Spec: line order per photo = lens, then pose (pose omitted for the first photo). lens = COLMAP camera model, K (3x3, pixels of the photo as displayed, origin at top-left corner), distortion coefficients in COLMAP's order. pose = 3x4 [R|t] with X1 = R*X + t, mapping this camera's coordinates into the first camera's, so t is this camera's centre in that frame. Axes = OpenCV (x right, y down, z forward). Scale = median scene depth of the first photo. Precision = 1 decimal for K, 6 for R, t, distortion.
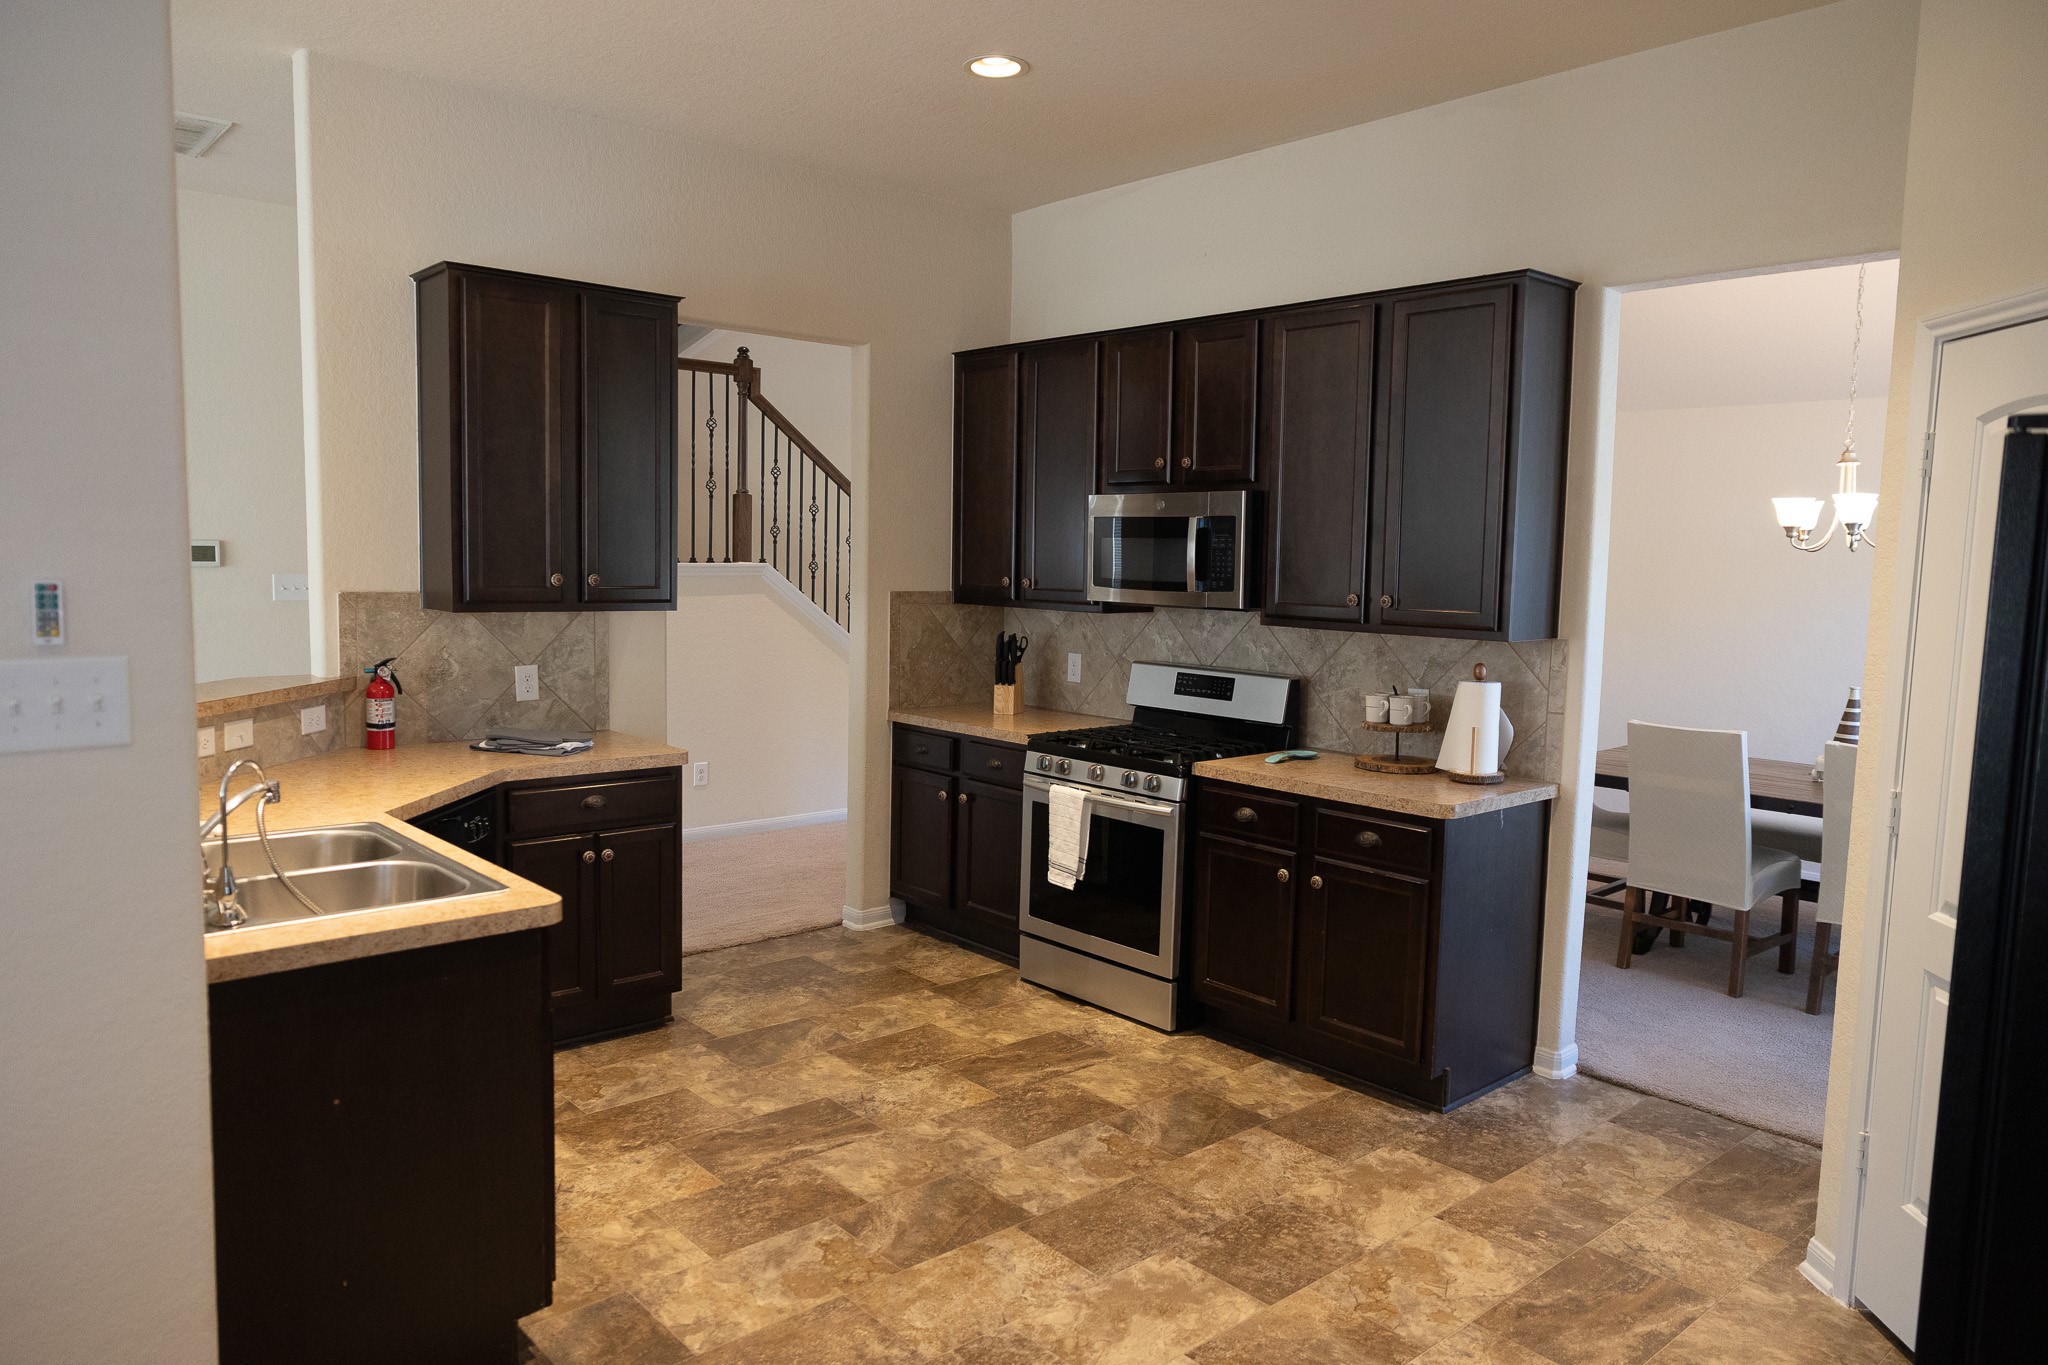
lens RADIAL K [[1379.3, 0, 1009.1], [0, 1379.3, 692.6], [0, 0, 1]] dist [-0.001443, -0.000387]
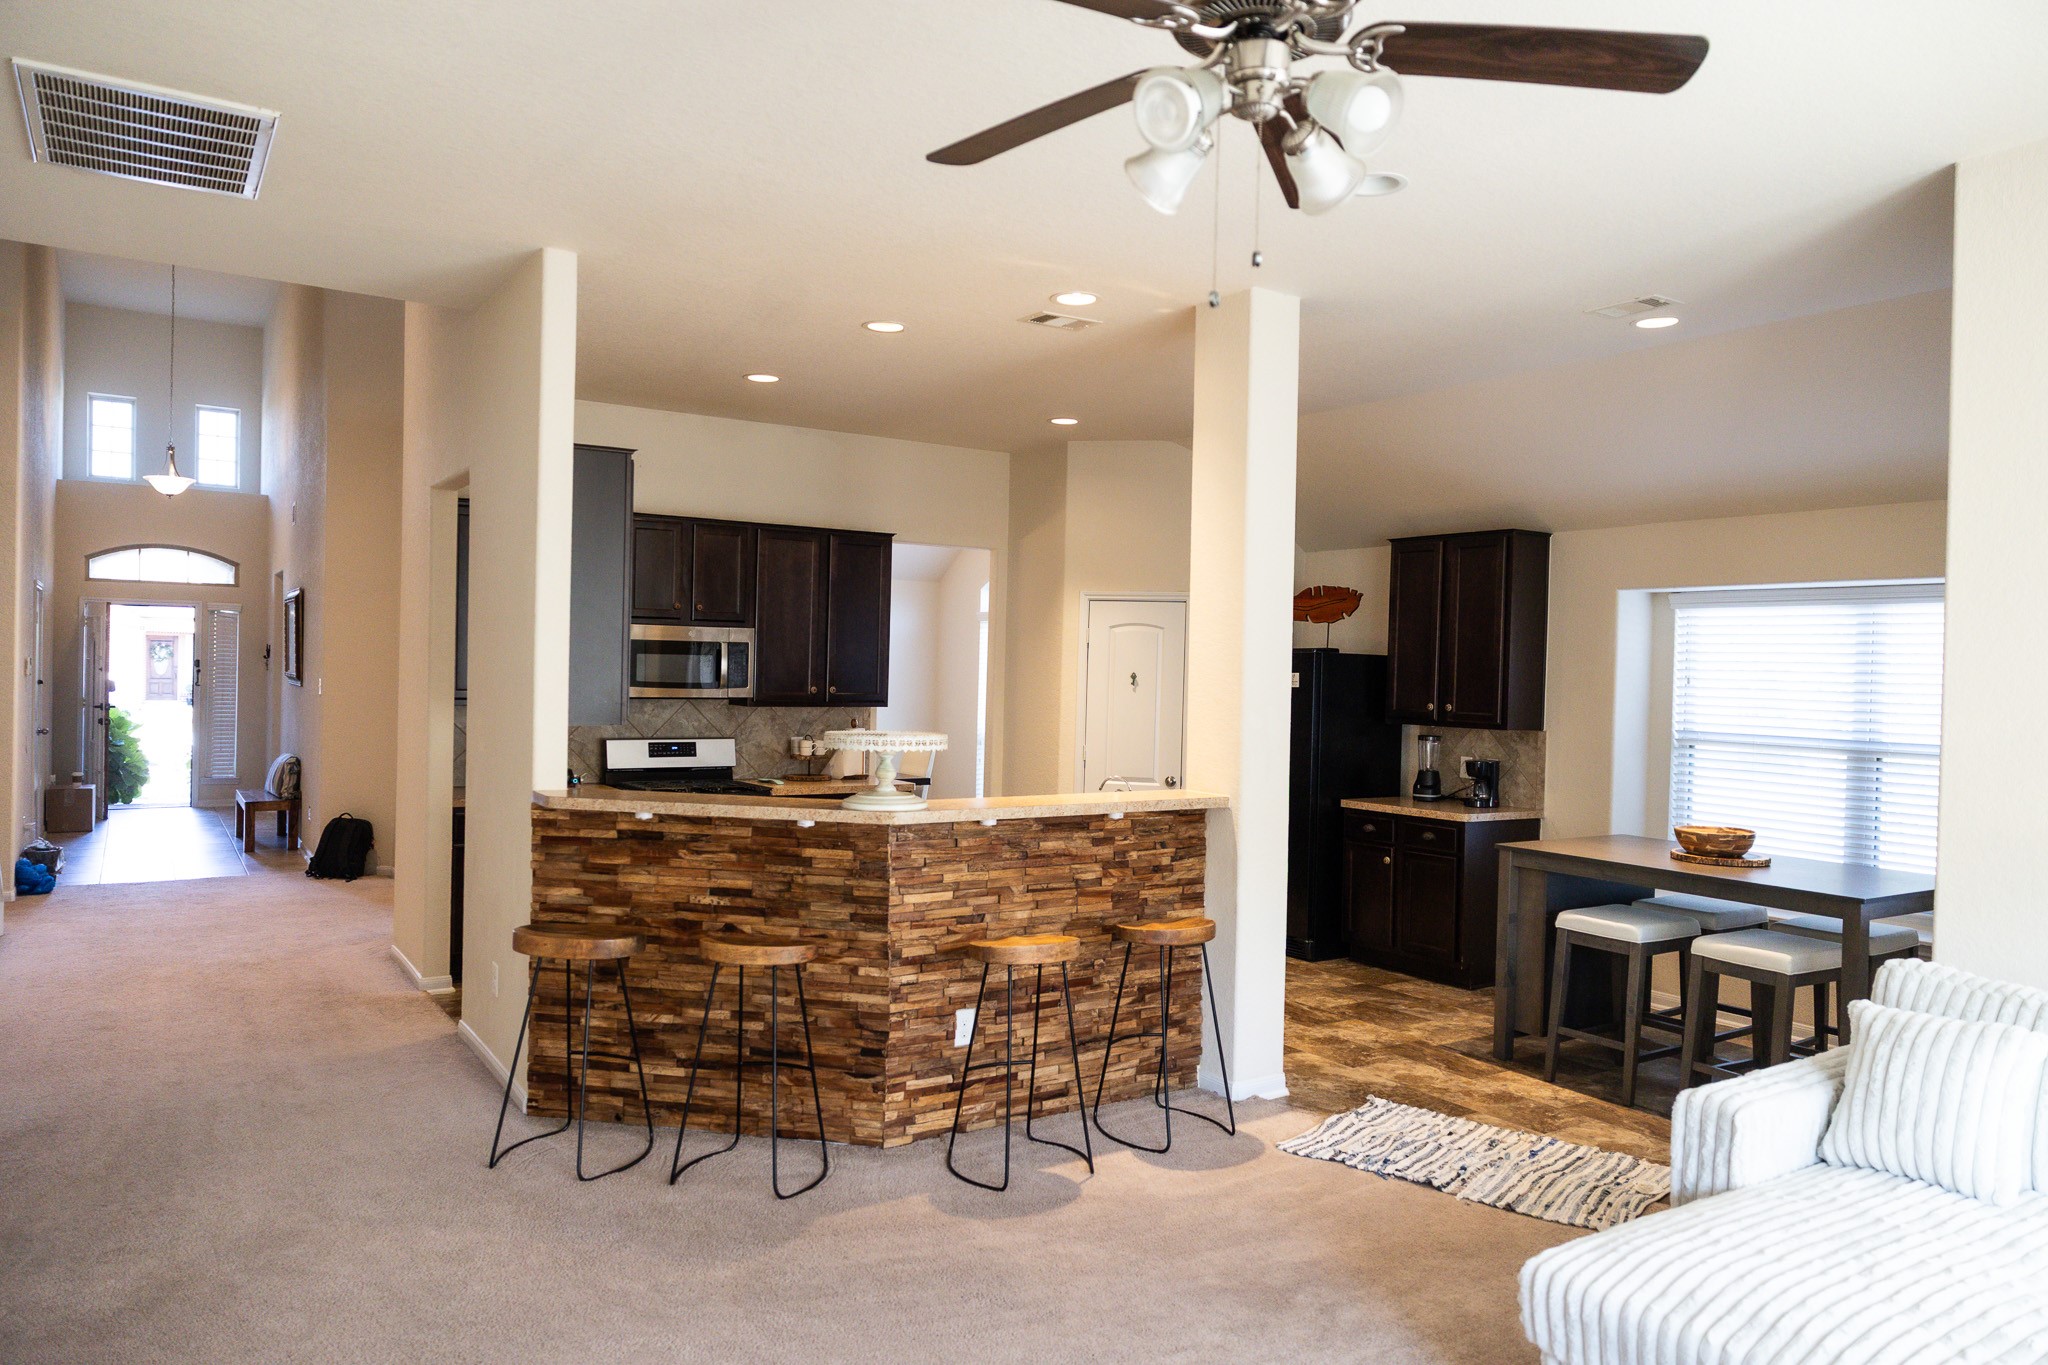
lens RADIAL K [[1379.3, 0, 1023.3], [0, 1379.3, 680.6], [0, 0, 1]] dist [-0.001443, -0.000387]
pose [[0.159006, -0.030780, 0.986798, -1.660836], [0.087890, 0.995987, 0.016904, -0.092618], [-0.983358, 0.084042, 0.161074, 0.464928]]
